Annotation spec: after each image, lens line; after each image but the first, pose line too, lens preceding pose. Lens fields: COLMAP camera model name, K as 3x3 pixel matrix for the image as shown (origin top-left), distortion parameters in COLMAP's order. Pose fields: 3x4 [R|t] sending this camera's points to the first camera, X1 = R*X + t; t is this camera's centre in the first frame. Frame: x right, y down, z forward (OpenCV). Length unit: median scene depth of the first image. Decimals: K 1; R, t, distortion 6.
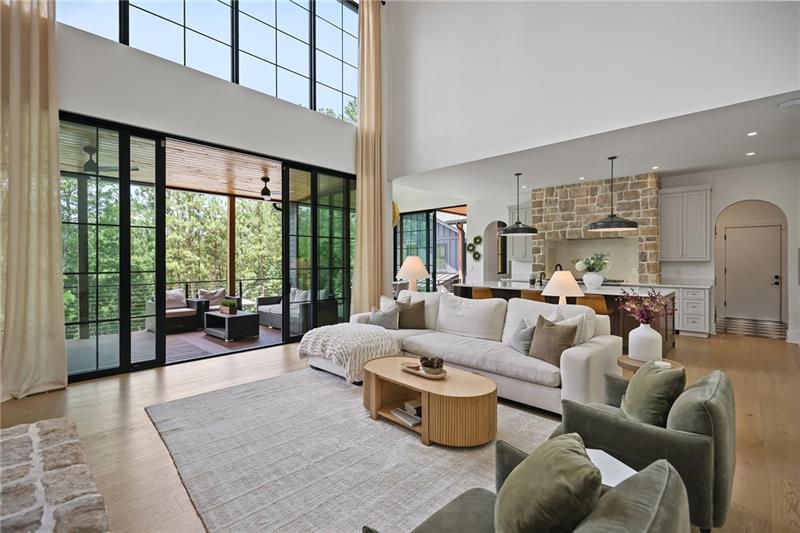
lens RADIAL K [[361.7, 0, 403.2], [0, 361.7, 263.9], [0, 0, 1]] dist [-0.004381, 0.000066]
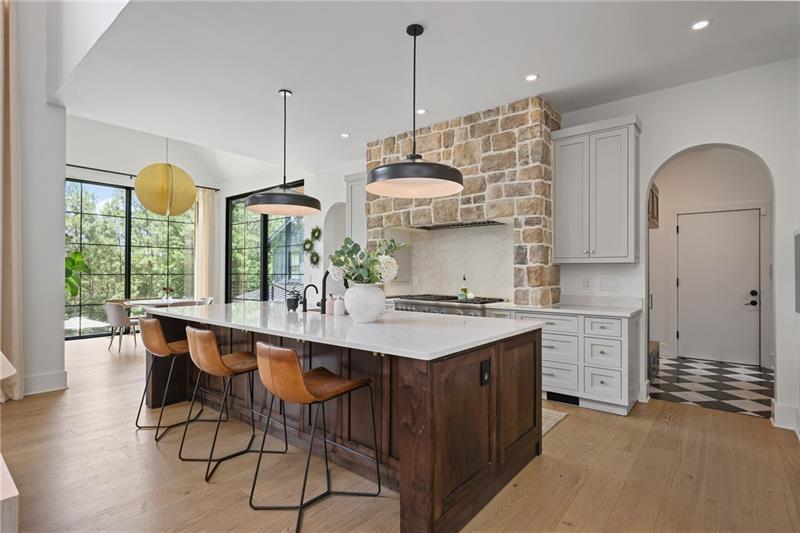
lens RADIAL K [[401.4, 0, 400.8], [0, 401.4, 271.6], [0, 0, 1]] dist [-0.000570, -0.000201]
pose [[0.996348, 0.004373, 0.085273, 0.428640], [-0.003529, 0.999943, -0.010039, 0.010730], [-0.085312, 0.009702, 0.996307, 0.417115]]
